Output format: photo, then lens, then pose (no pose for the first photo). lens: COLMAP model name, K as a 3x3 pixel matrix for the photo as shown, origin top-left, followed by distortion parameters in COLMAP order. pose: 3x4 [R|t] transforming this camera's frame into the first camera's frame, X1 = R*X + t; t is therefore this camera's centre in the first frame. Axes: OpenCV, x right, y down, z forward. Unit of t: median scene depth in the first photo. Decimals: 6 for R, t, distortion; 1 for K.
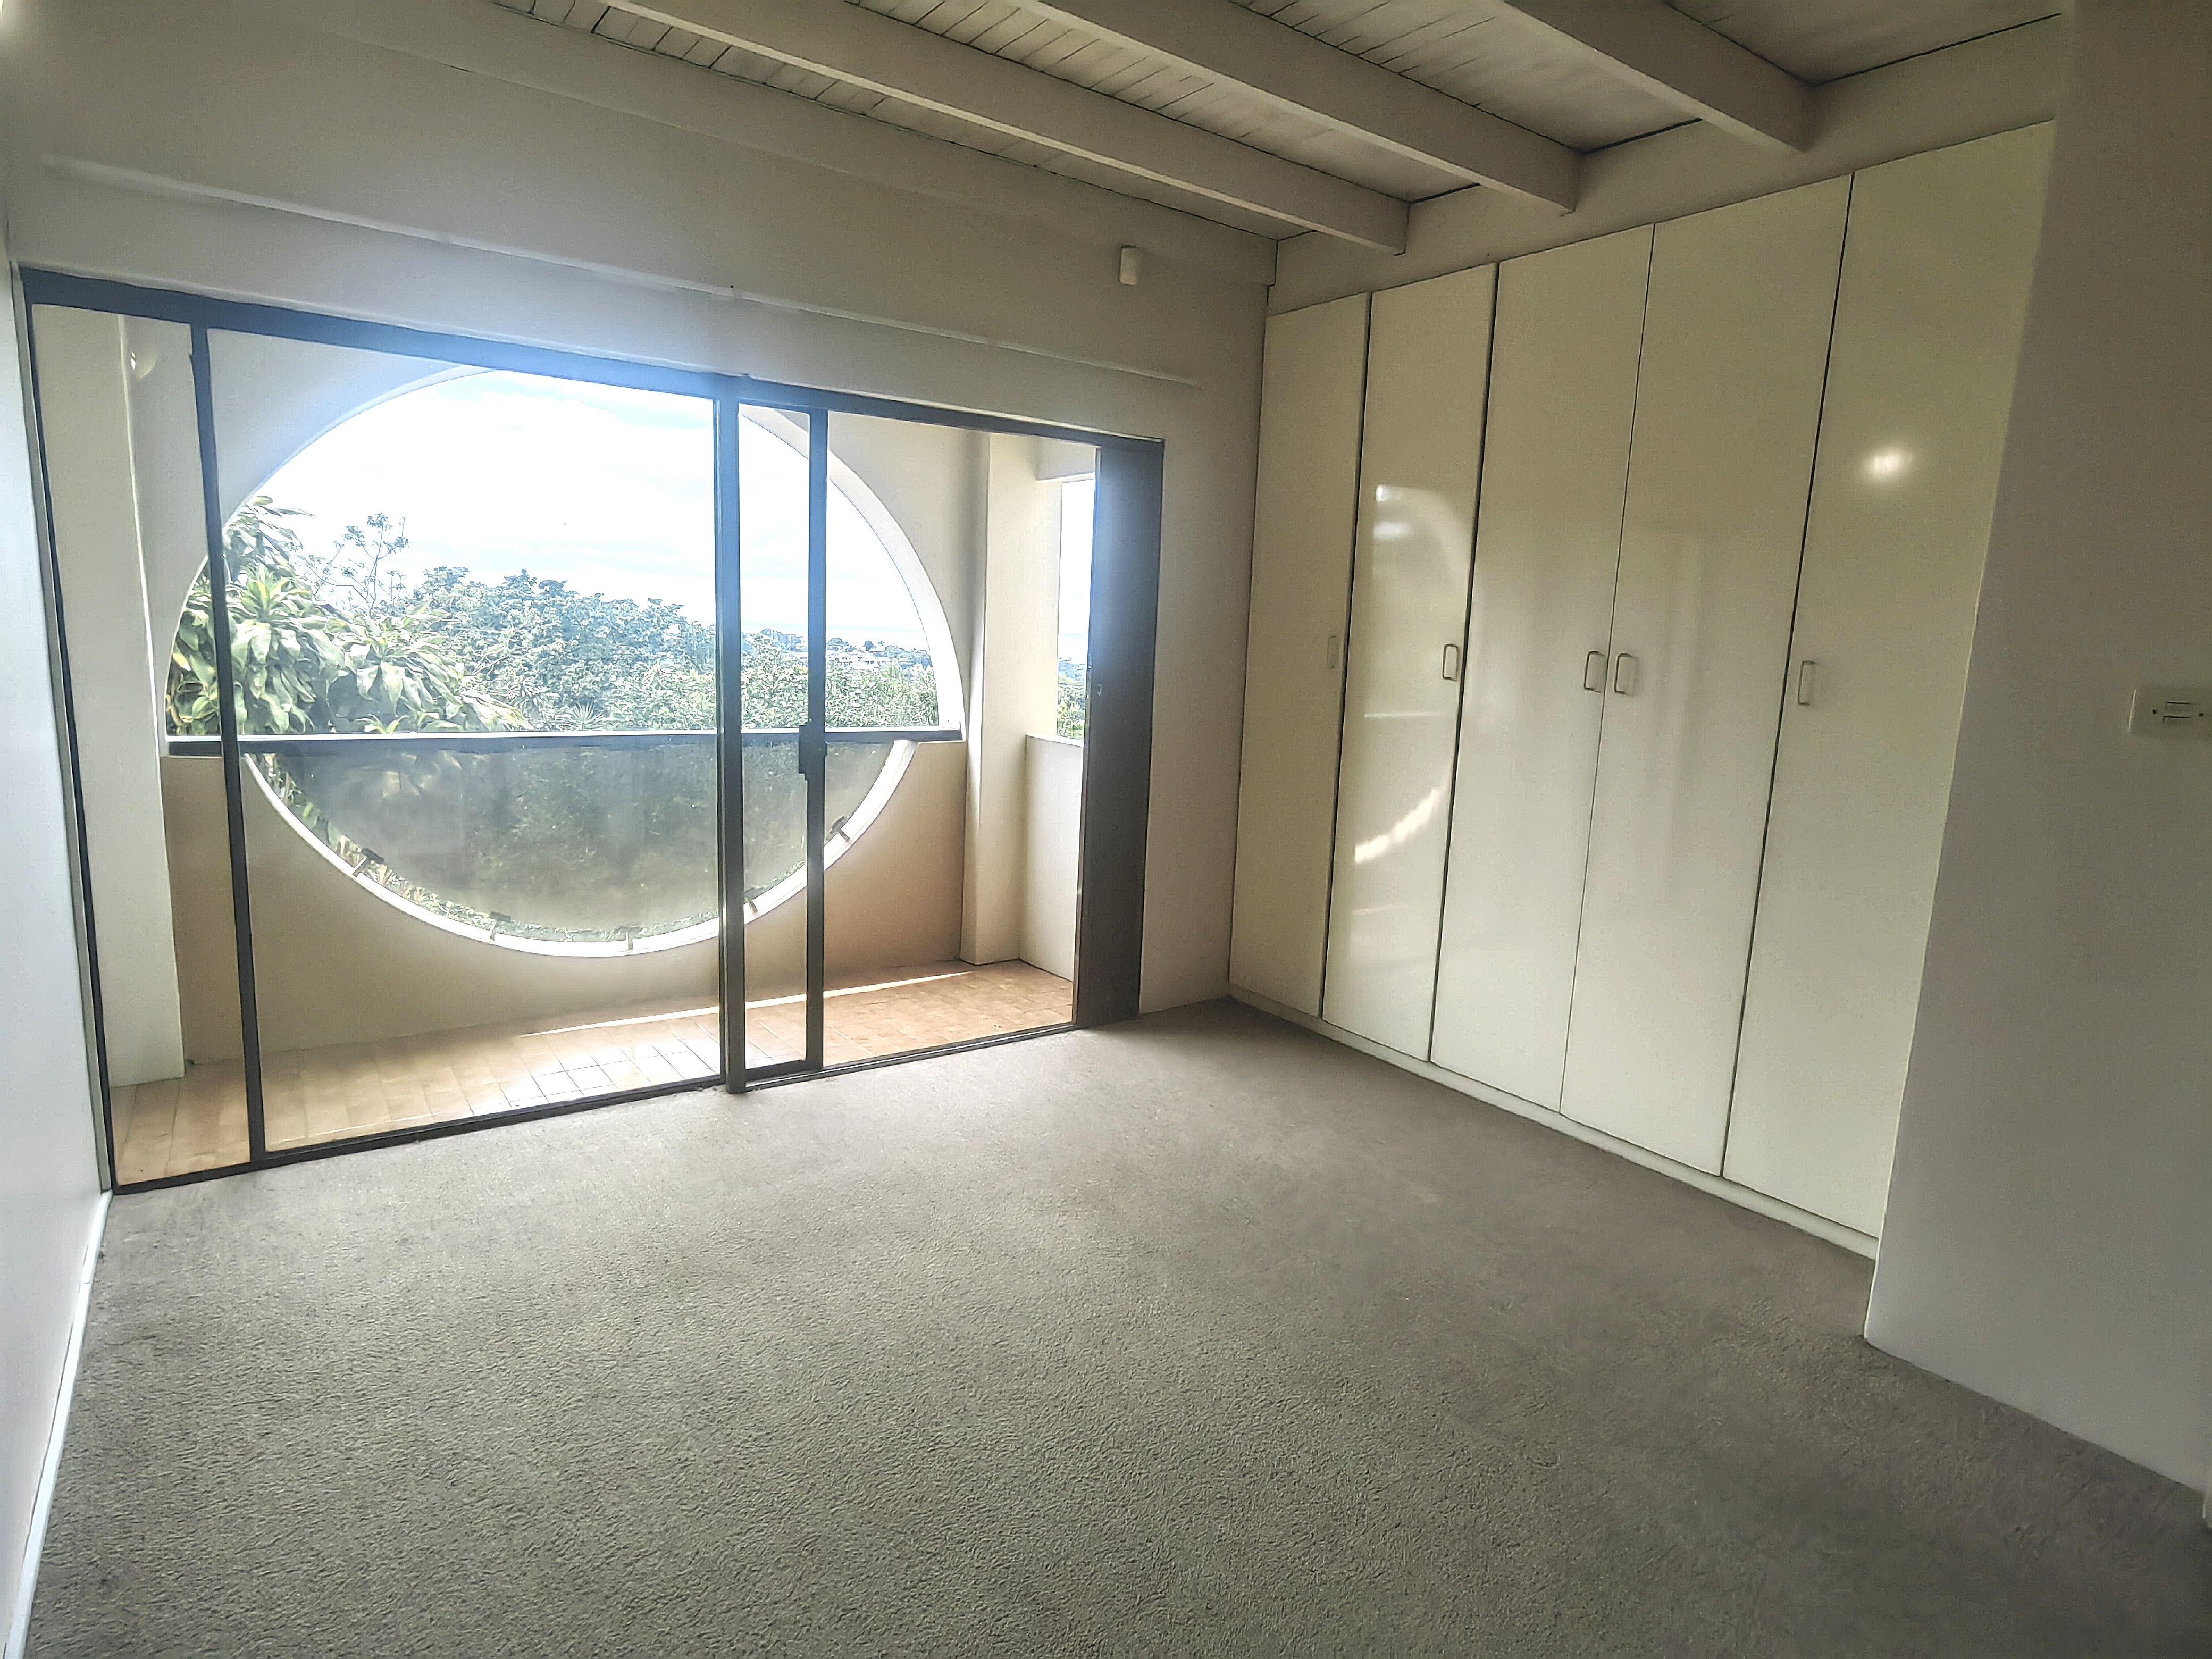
lens RADIAL K [[1208.5, 0, 1087.4], [0, 1208.5, 826.8], [0, 0, 1]] dist [0.000348, 0.003114]
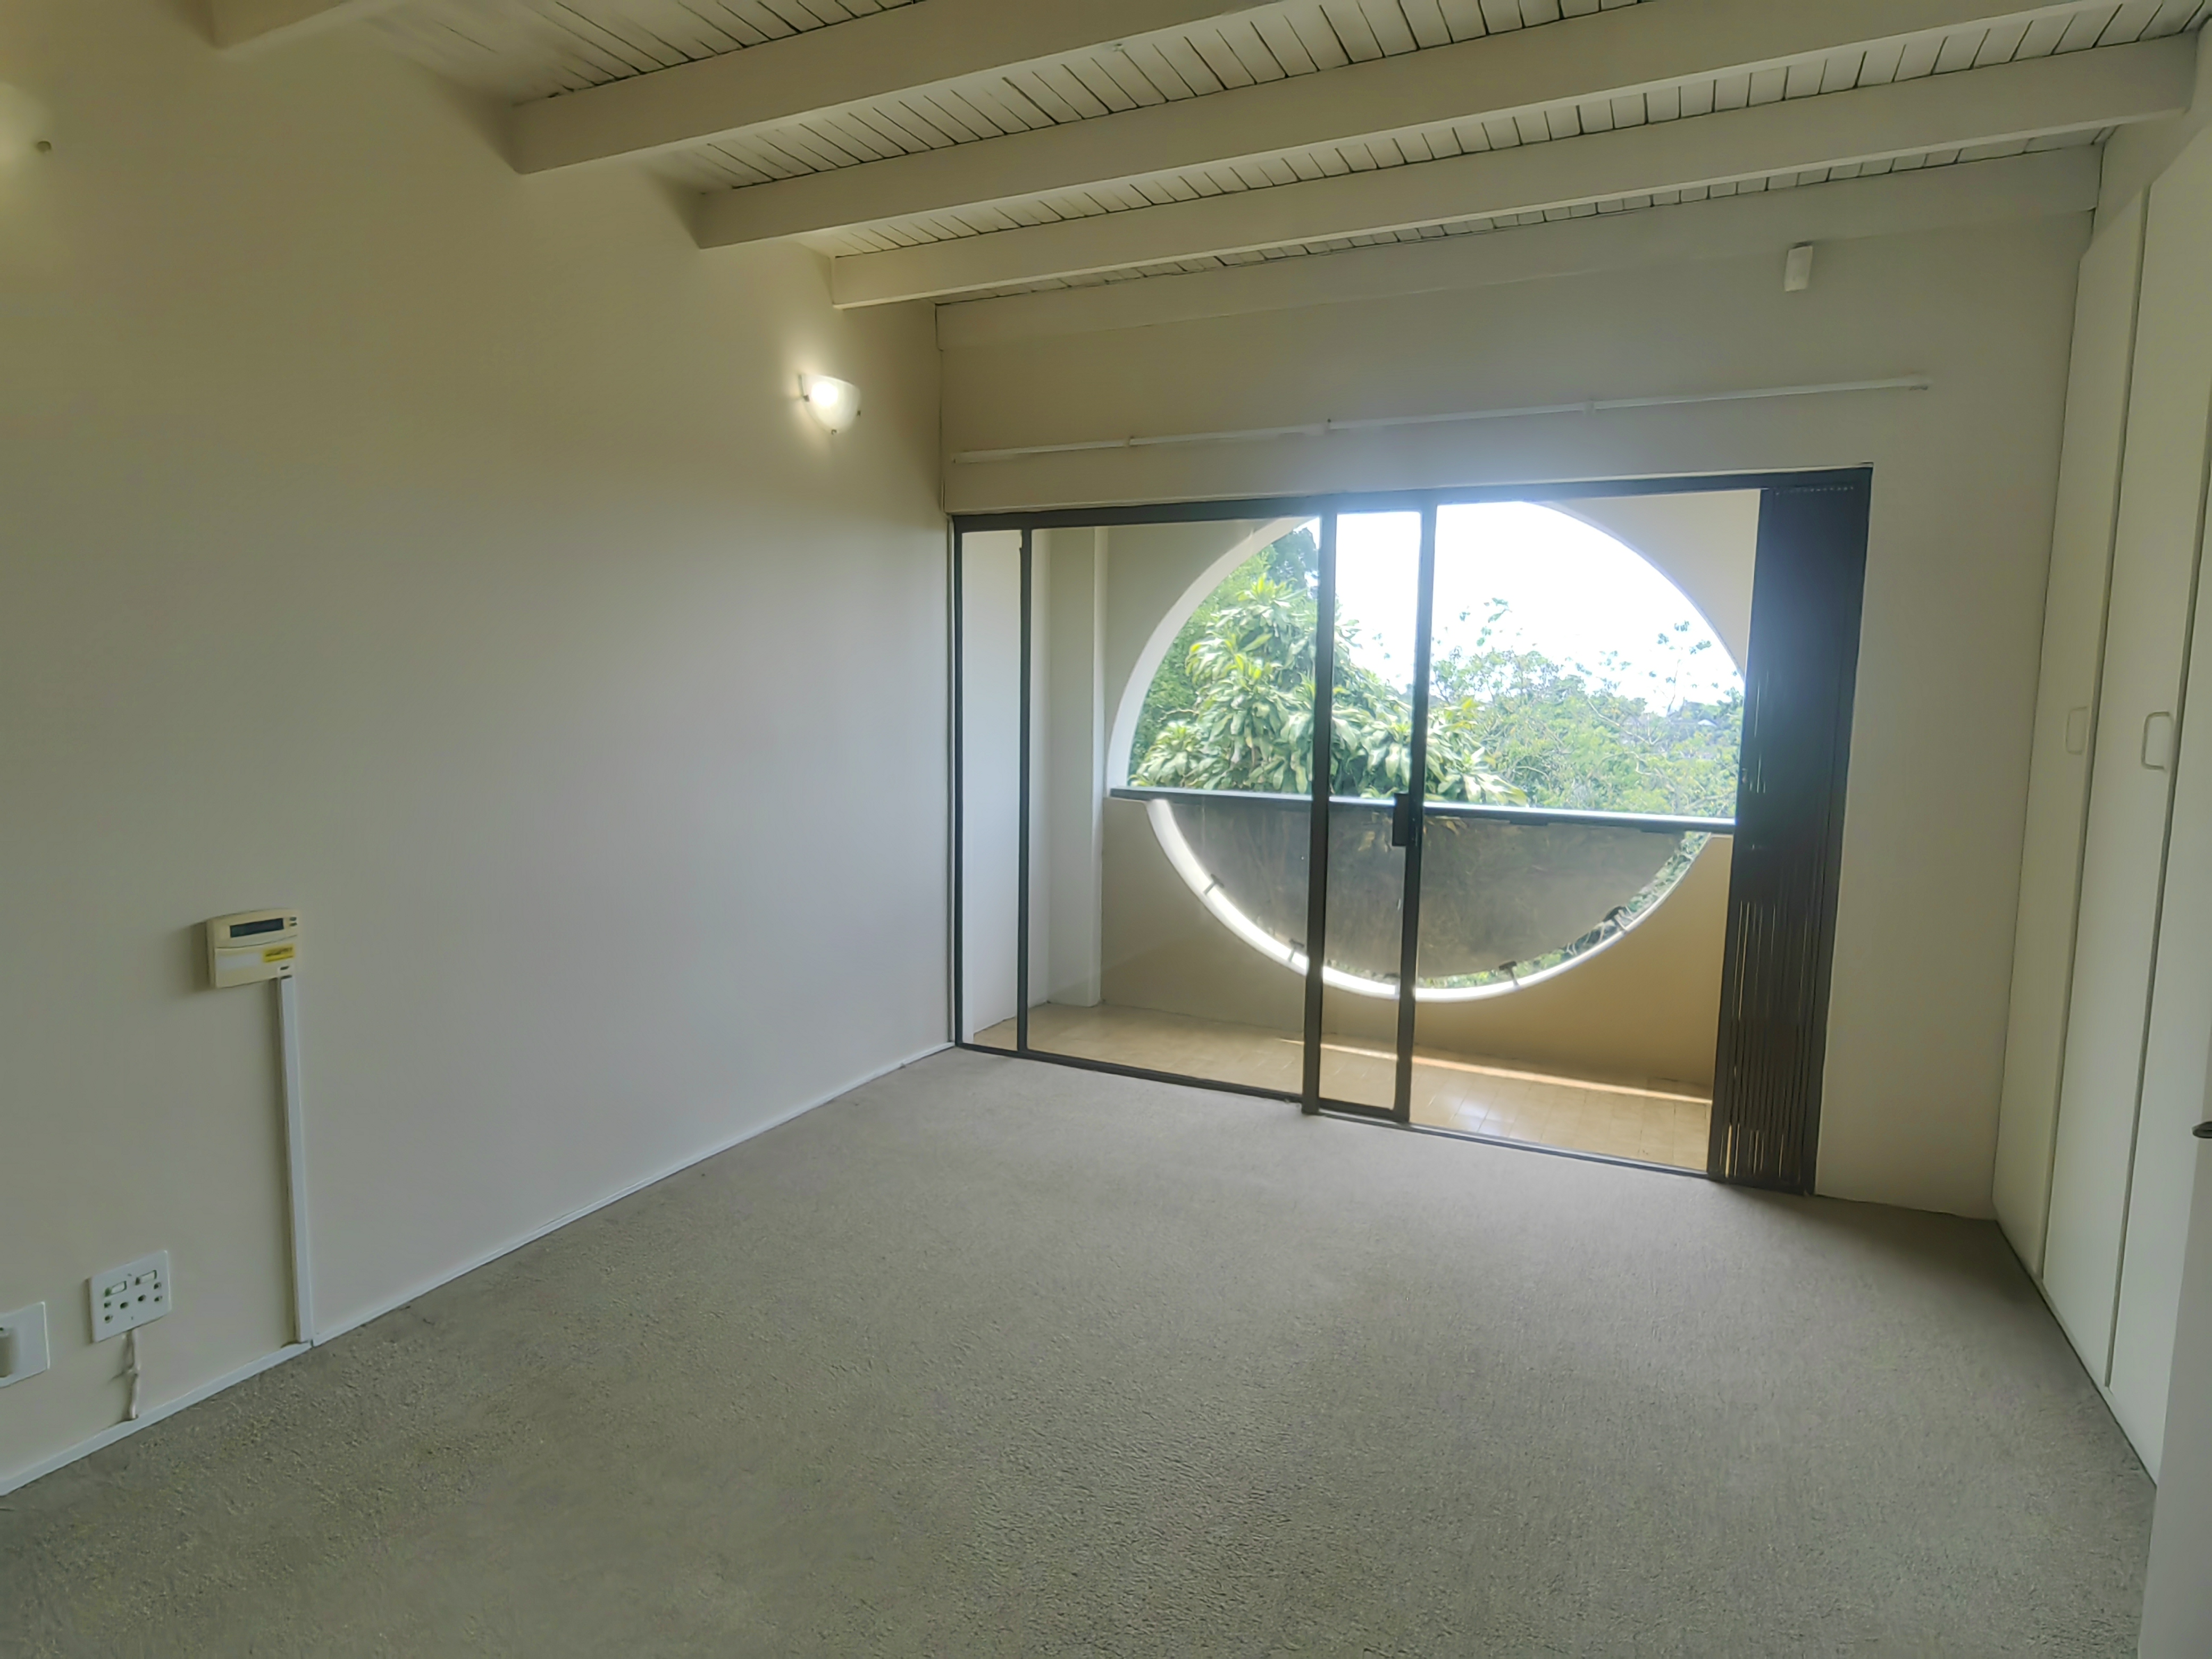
lens RADIAL K [[1208.5, 0, 1106.5], [0, 1208.5, 822.6], [0, 0, 1]] dist [0.000348, 0.003114]
pose [[0.500262, 0.063958, -0.863509, 0.359120], [-0.136378, 0.990641, -0.005634, -0.010976], [0.855067, 0.120582, 0.504302, 0.145861]]
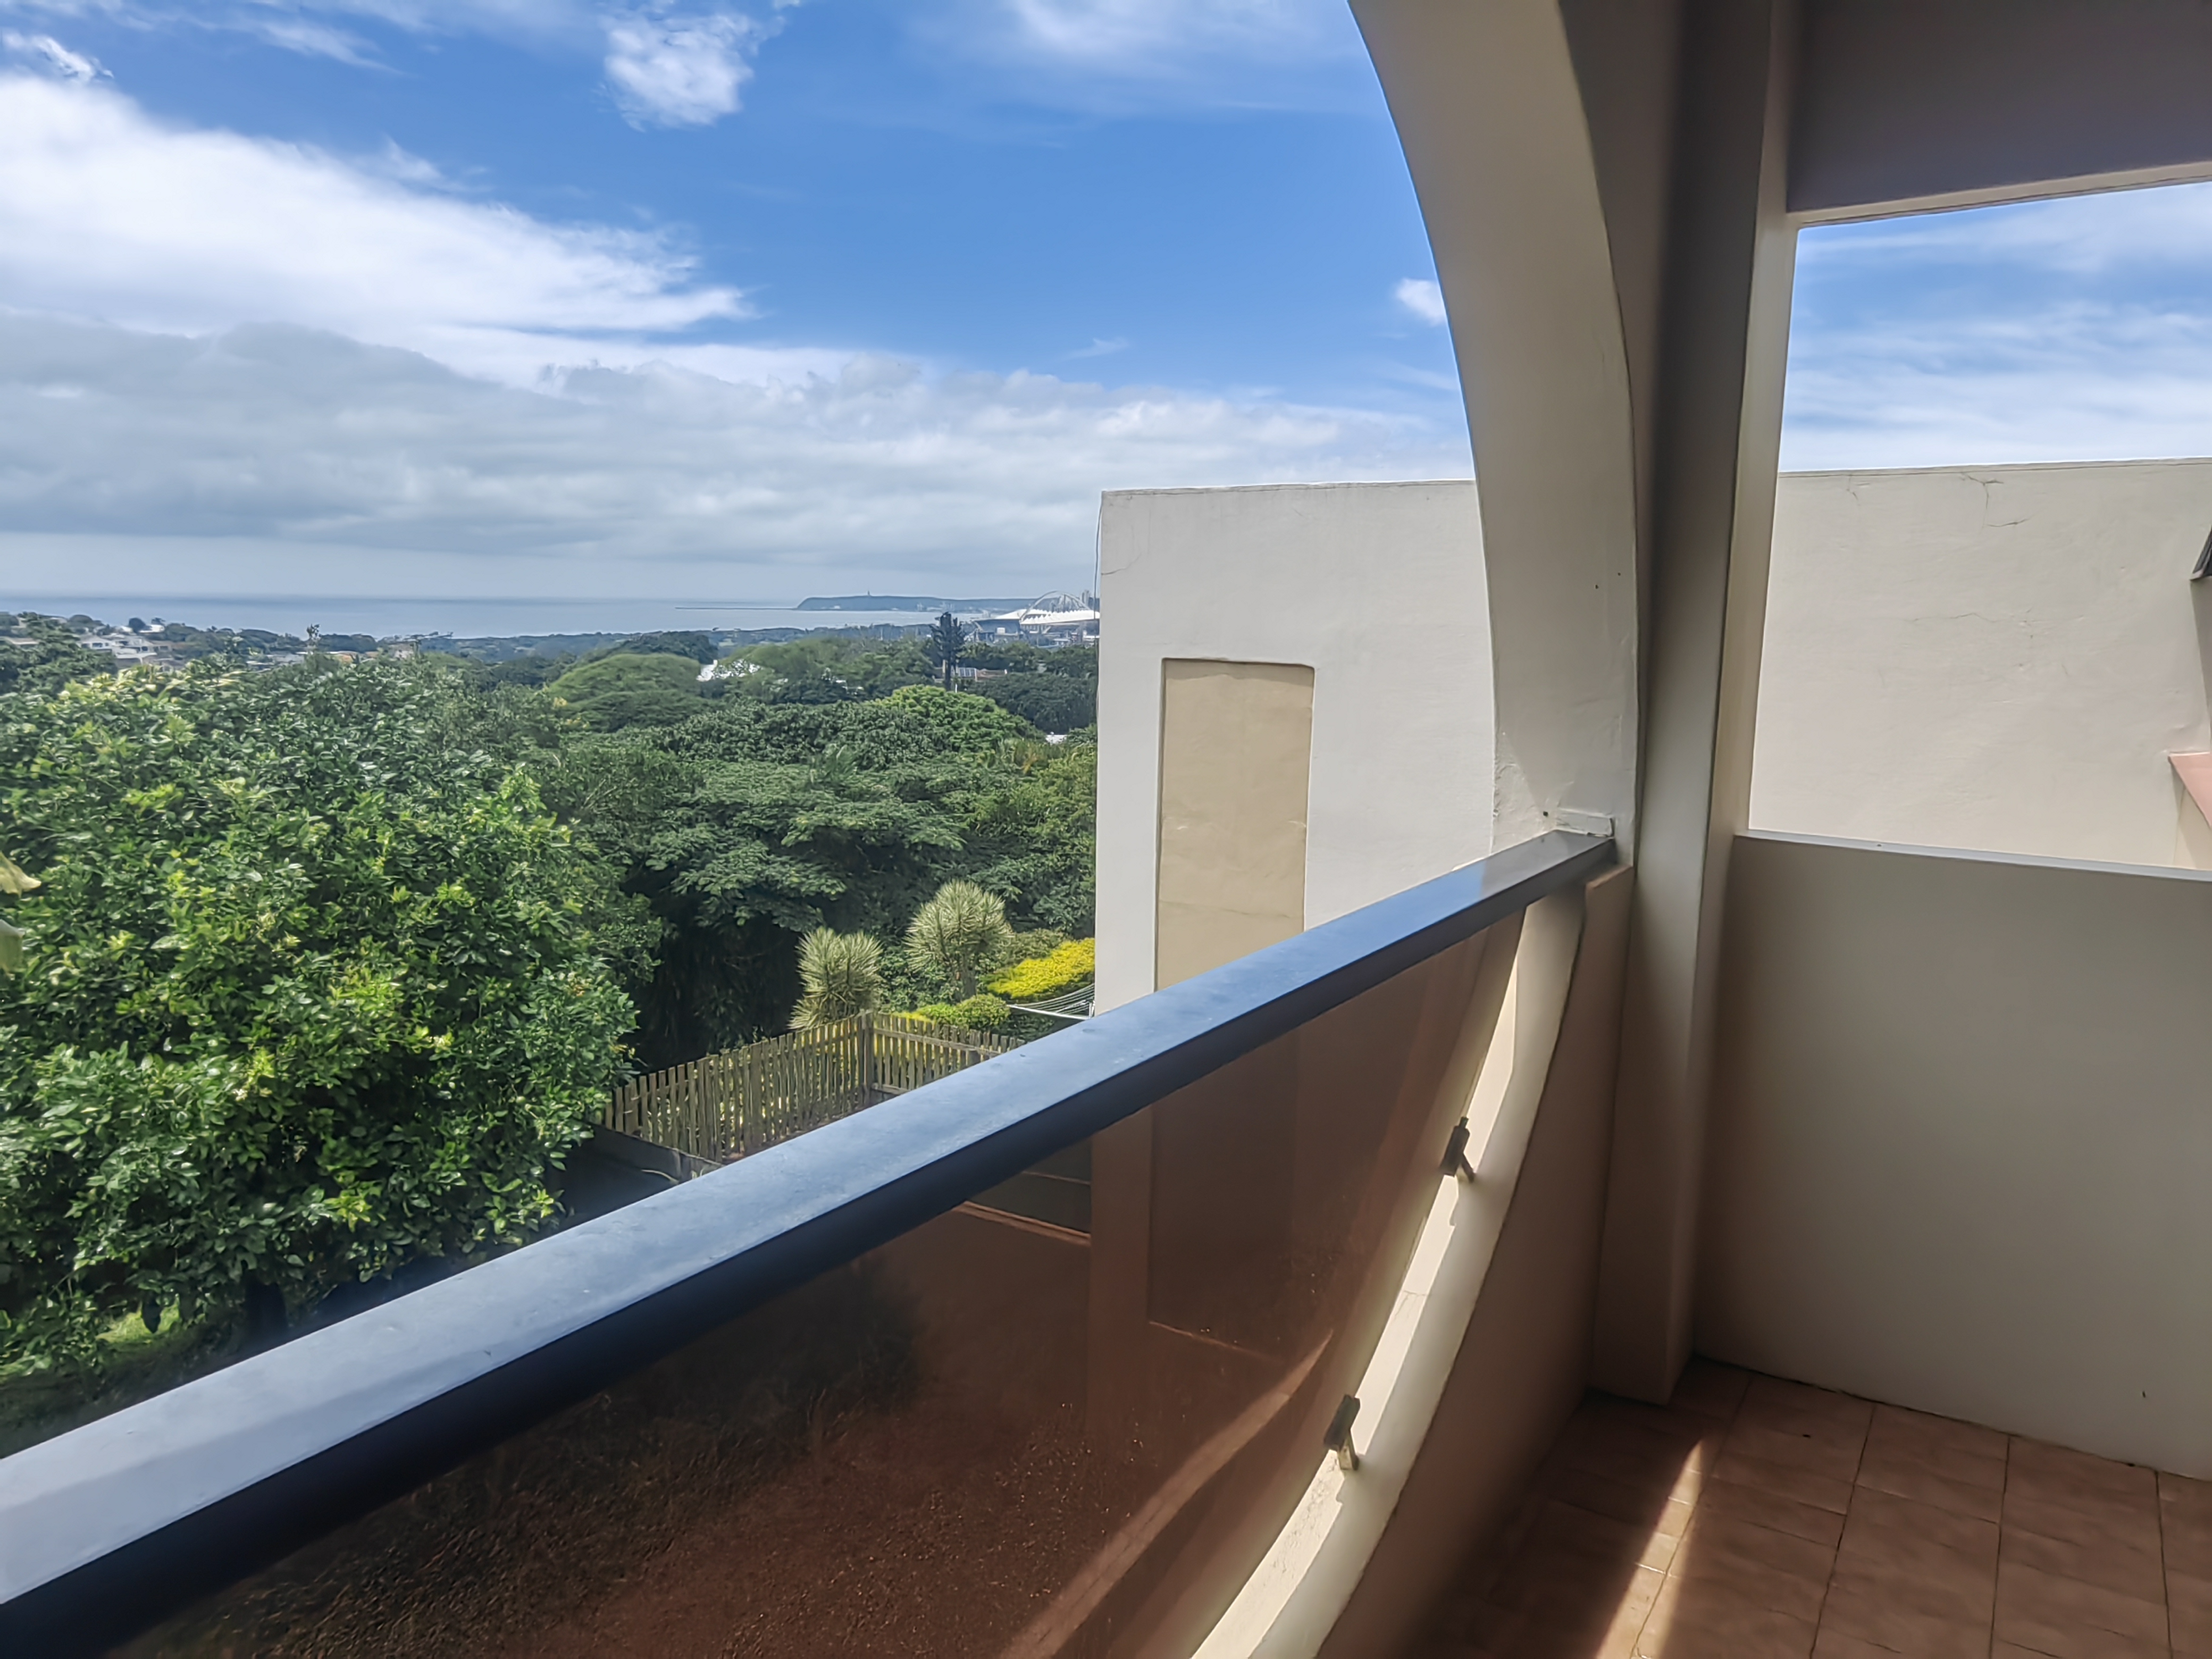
lens RADIAL K [[1494.0, 0, 1110.4], [0, 1494.0, 844.8], [0, 0, 1]] dist [-0.021049, 0.030990]
pose [[0.921174, -0.089975, 0.378607, -0.396098], [0.086003, 0.995917, 0.027425, -0.093961], [-0.379529, 0.007298, 0.925151, 0.549556]]
